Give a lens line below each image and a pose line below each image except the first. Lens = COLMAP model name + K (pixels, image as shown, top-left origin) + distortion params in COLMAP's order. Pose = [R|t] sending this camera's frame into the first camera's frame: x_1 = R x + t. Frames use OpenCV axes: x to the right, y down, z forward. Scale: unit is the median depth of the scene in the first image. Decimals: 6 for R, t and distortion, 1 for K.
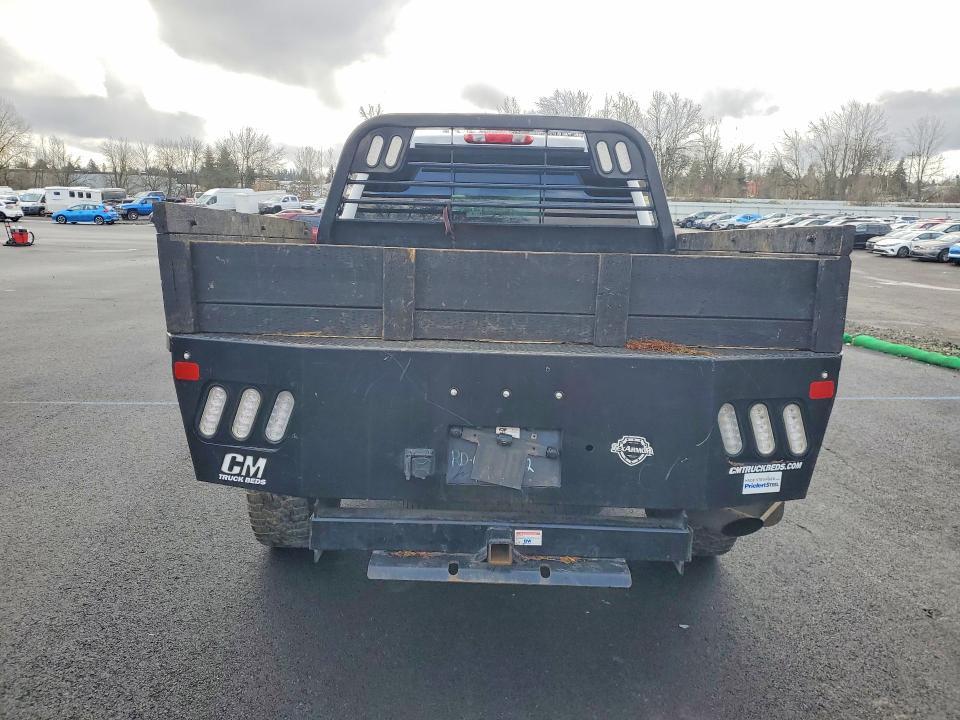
lens RADIAL K [[768.7, 0, 480.0], [0, 768.7, 360.0], [0, 0, 1]] dist [0.023926, -0.001551]
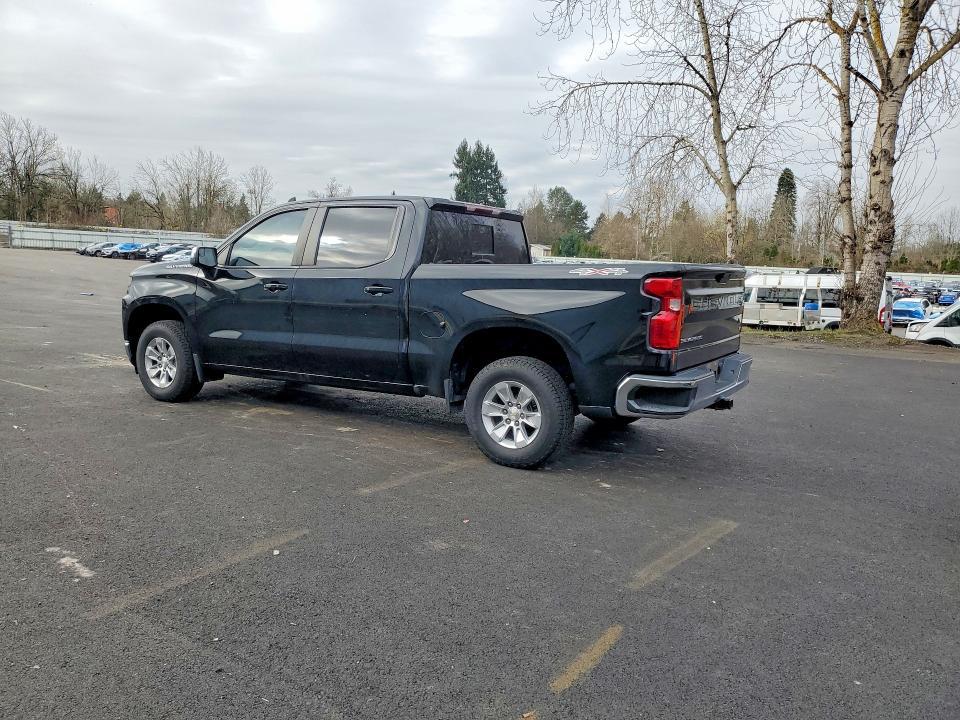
lens RADIAL K [[768.7, 0, 480.0], [0, 768.7, 360.0], [0, 0, 1]] dist [0.023926, -0.001551]
pose [[0.713247, -0.089518, 0.695173, -0.087293], [0.110743, 0.993746, 0.014343, 0.026563], [-0.692109, 0.066755, 0.718700, -0.176305]]
